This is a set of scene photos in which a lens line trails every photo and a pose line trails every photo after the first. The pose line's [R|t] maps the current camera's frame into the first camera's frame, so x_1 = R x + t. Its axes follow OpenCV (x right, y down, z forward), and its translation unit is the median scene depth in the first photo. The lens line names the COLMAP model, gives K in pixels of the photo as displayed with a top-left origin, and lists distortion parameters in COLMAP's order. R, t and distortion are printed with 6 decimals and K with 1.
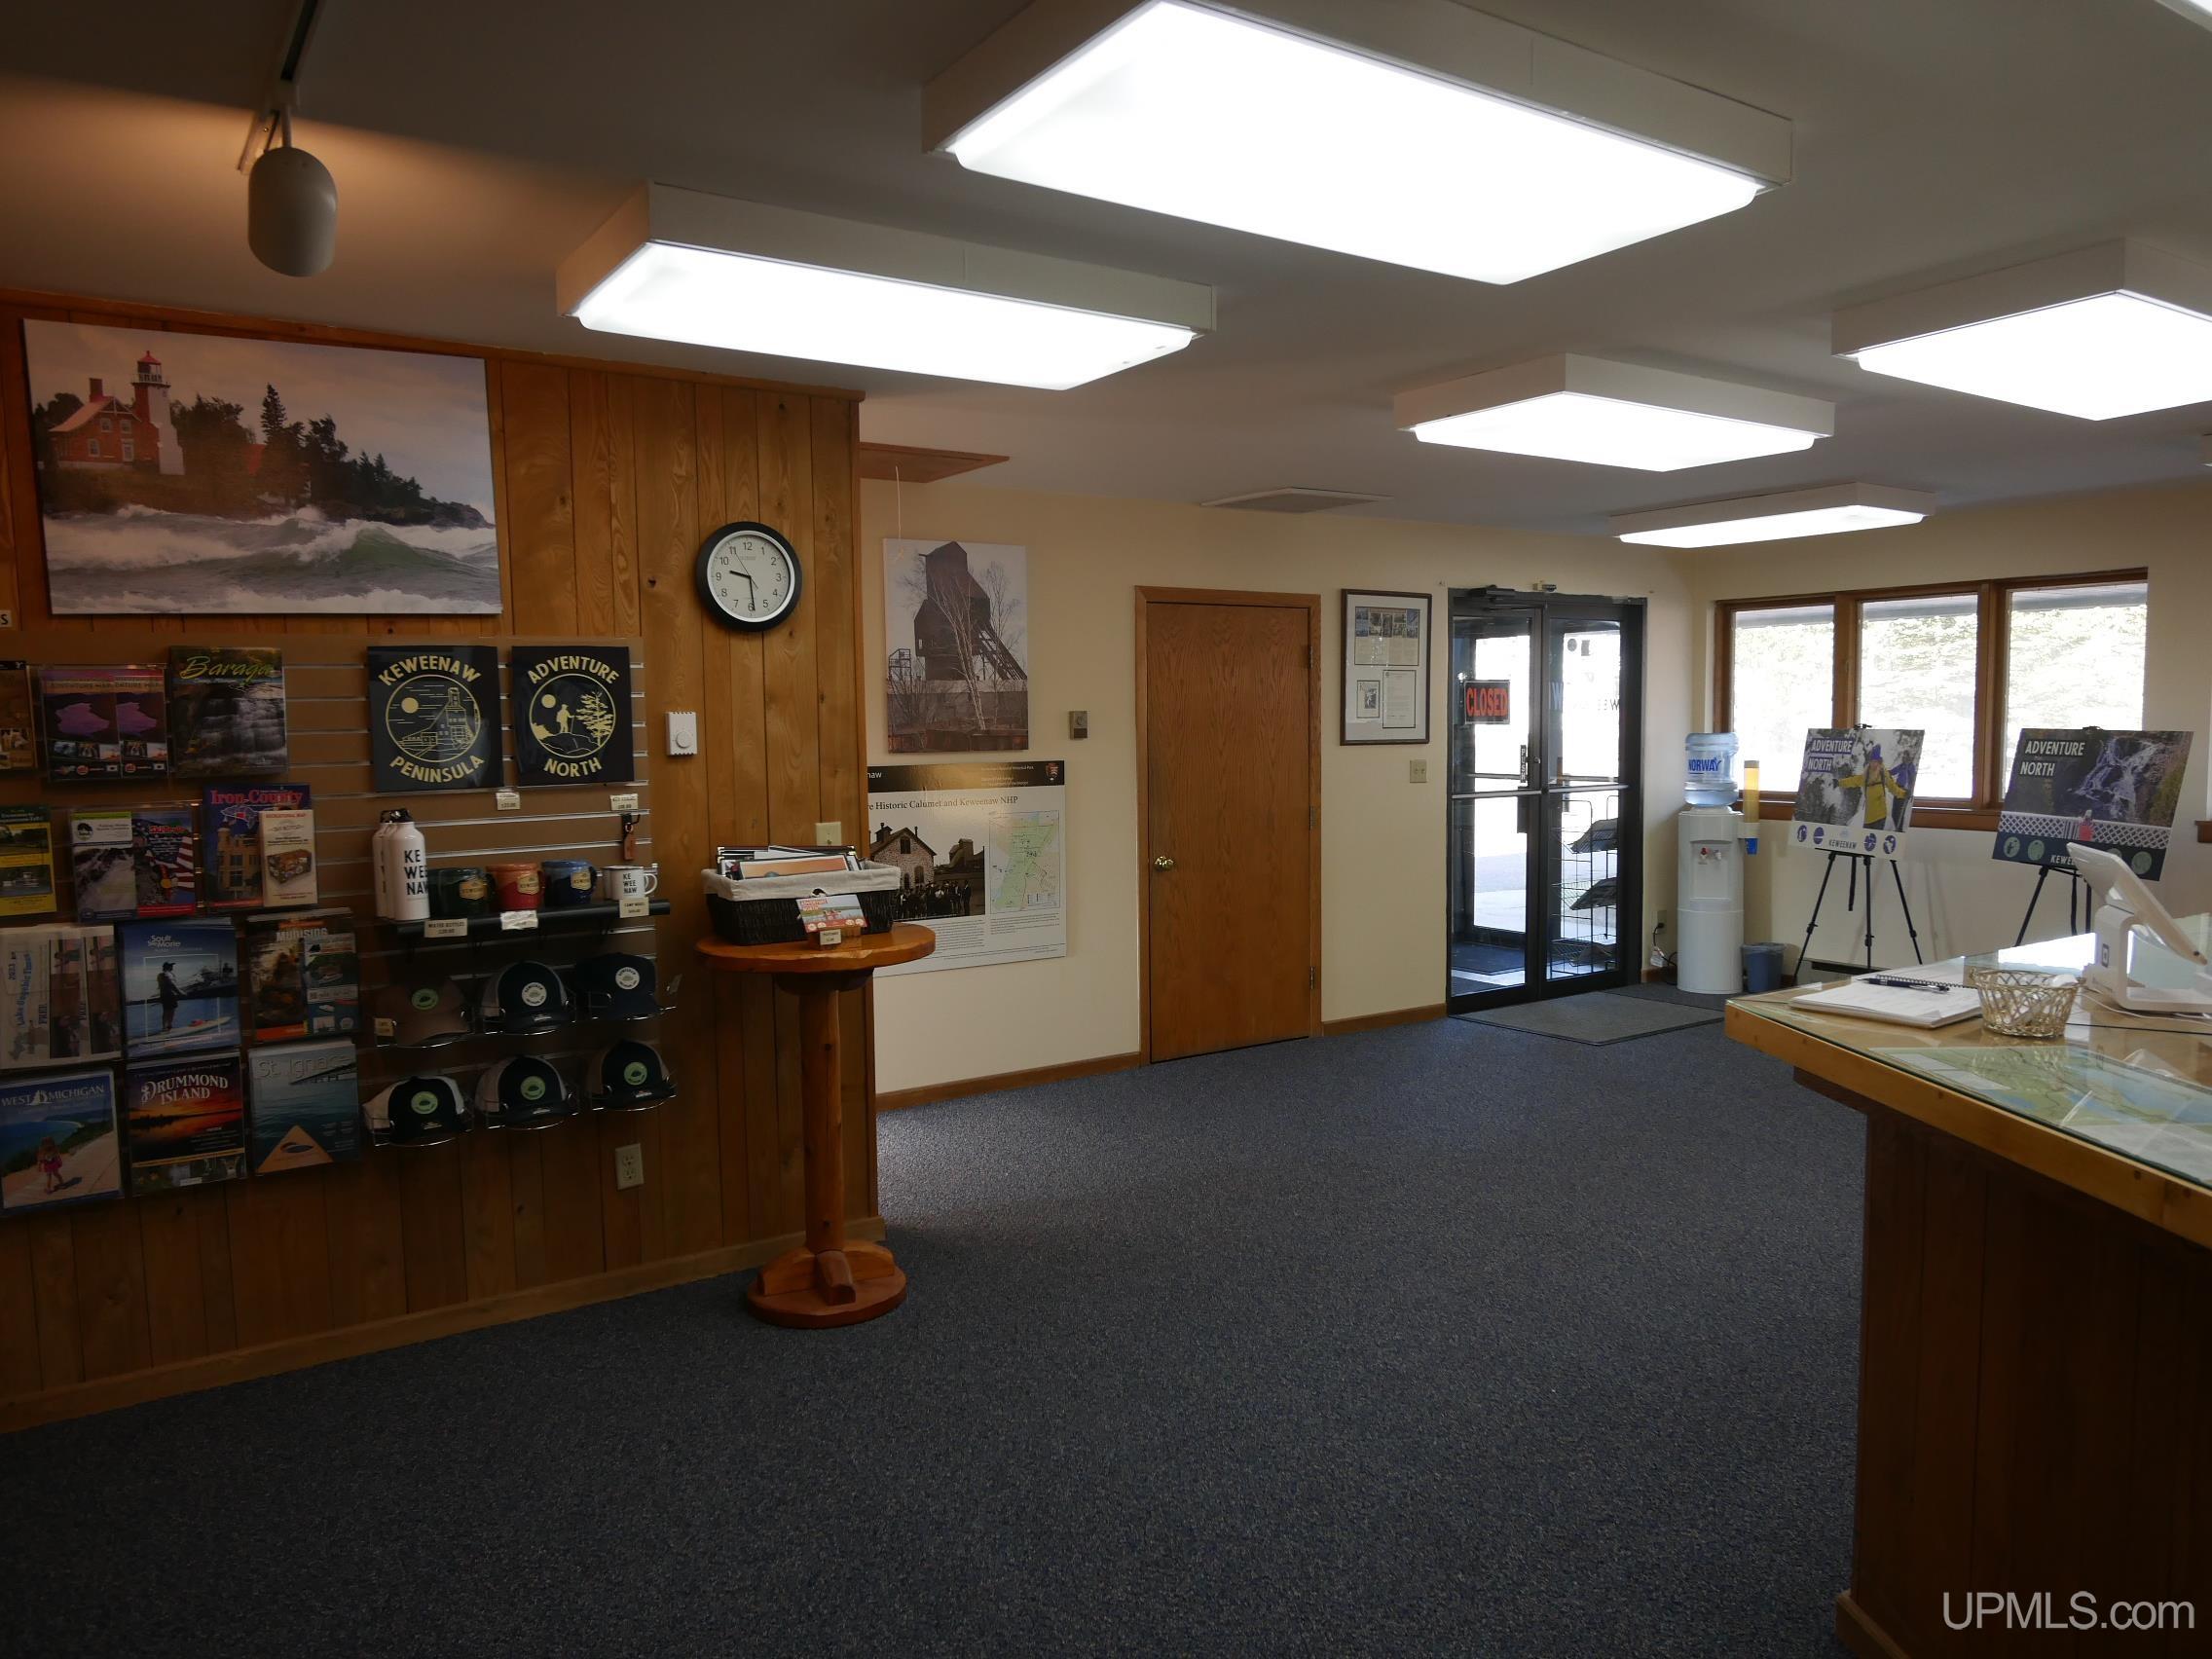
lens RADIAL K [[1529.0, 0, 1101.0], [0, 1529.0, 836.2], [0, 0, 1]] dist [0.001714, -0.002859]
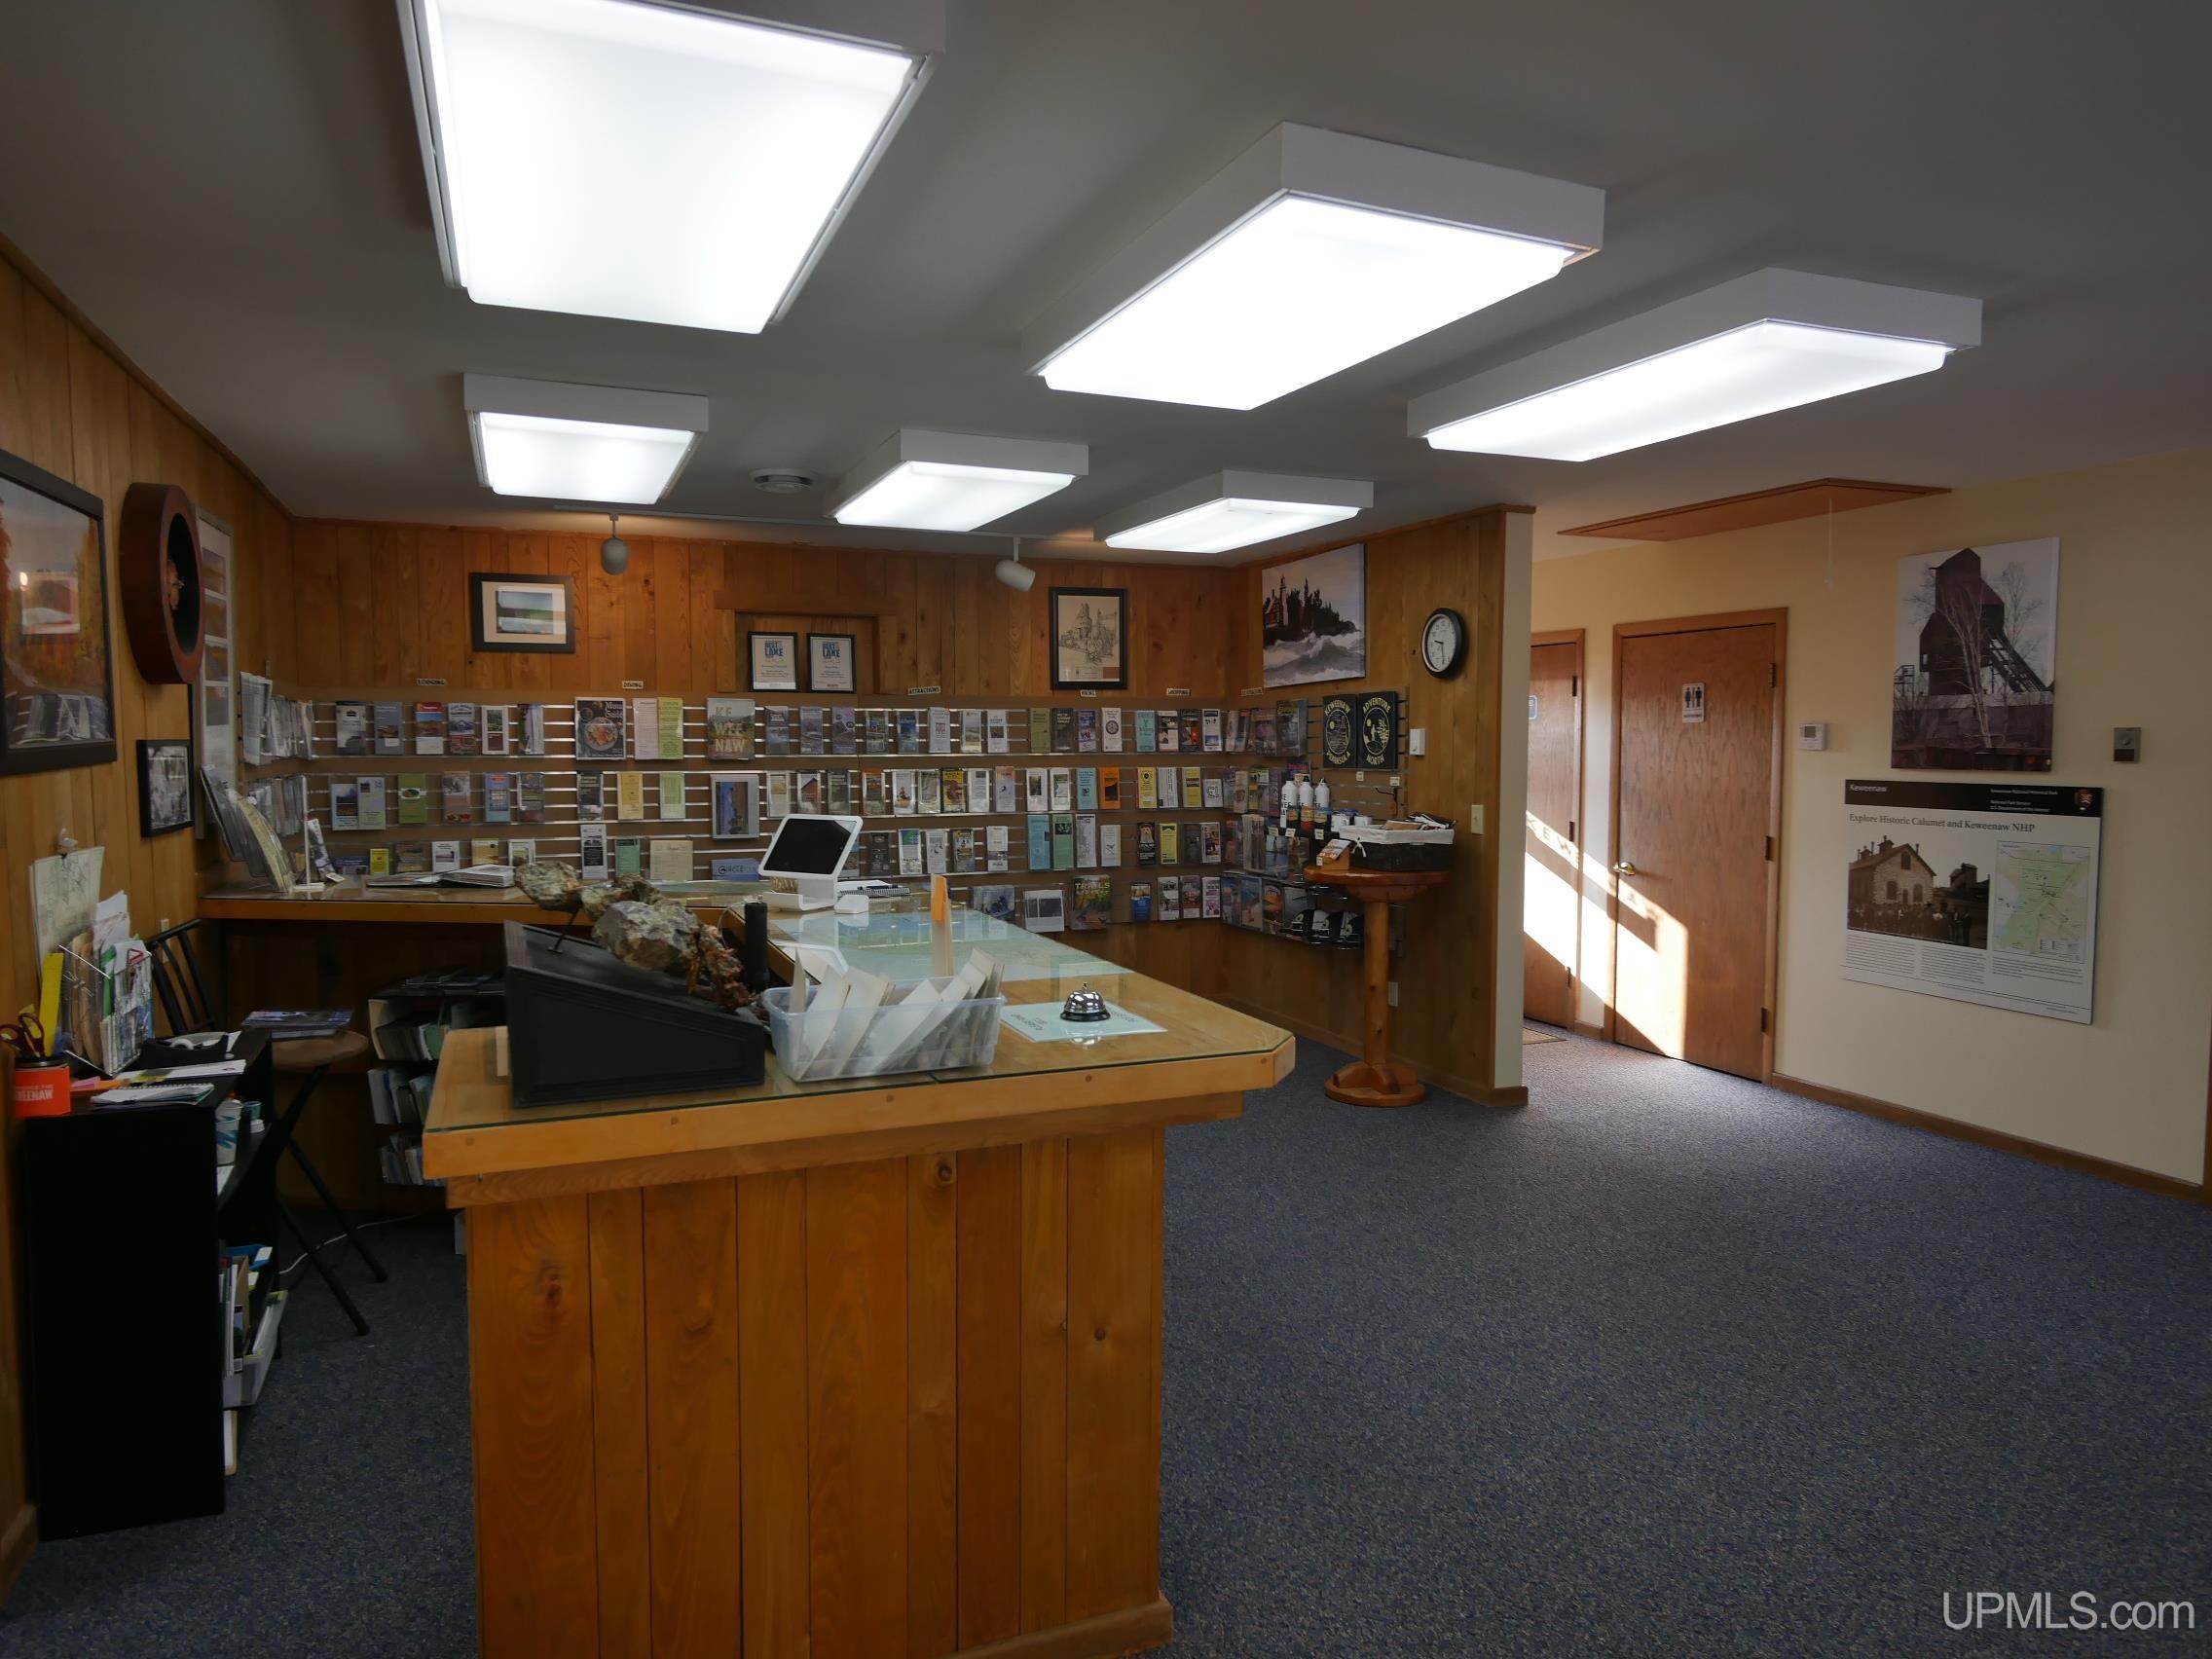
lens RADIAL K [[1424.6, 0, 1099.2], [0, 1424.6, 837.4], [0, 0, 1]] dist [-0.002594, 0.000059]
pose [[-0.204794, 0.080510, -0.975488, 0.866716], [-0.074767, 0.992413, 0.097603, -0.059415], [0.975945, 0.092922, -0.197220, 0.650162]]
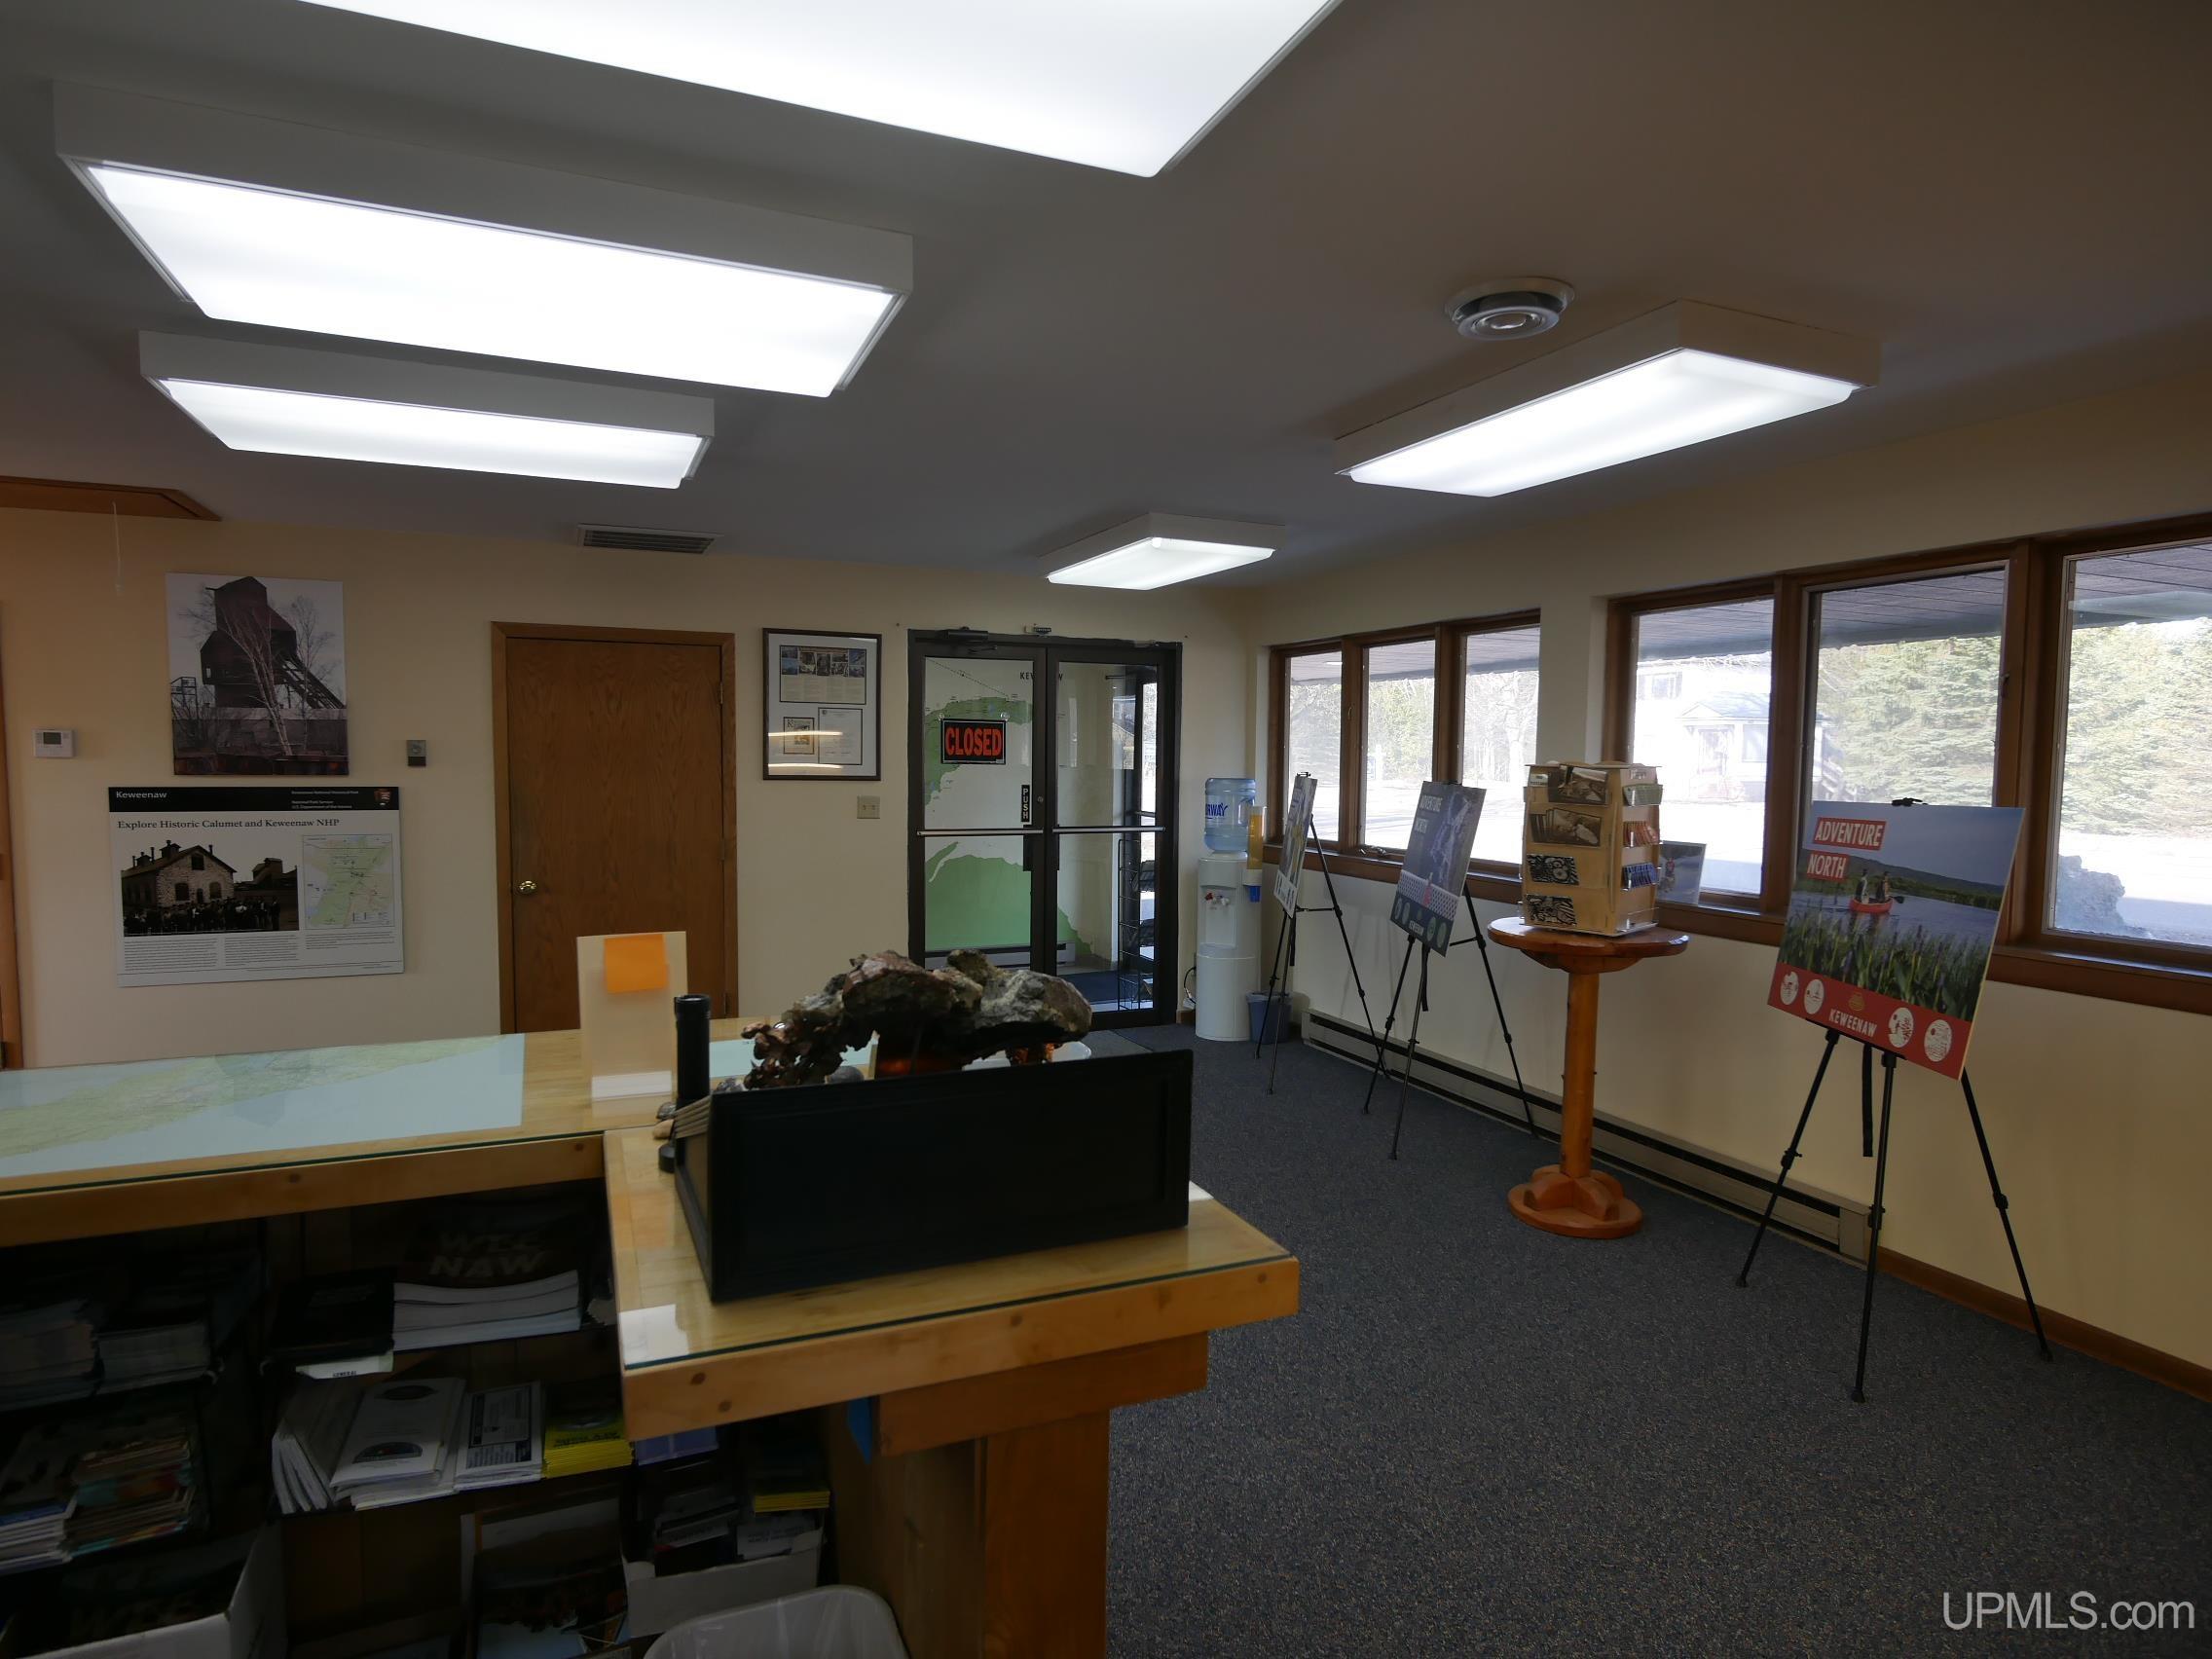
lens RADIAL K [[1227.8, 0, 1101.8], [0, 1227.8, 836.4], [0, 0, 1]] dist [-0.003329, -0.000106]
pose [[0.983062, 0.034834, -0.179931, 0.625752], [-0.036639, 0.999306, -0.006715, -0.028411], [0.179573, 0.013193, 0.983656, 0.268768]]
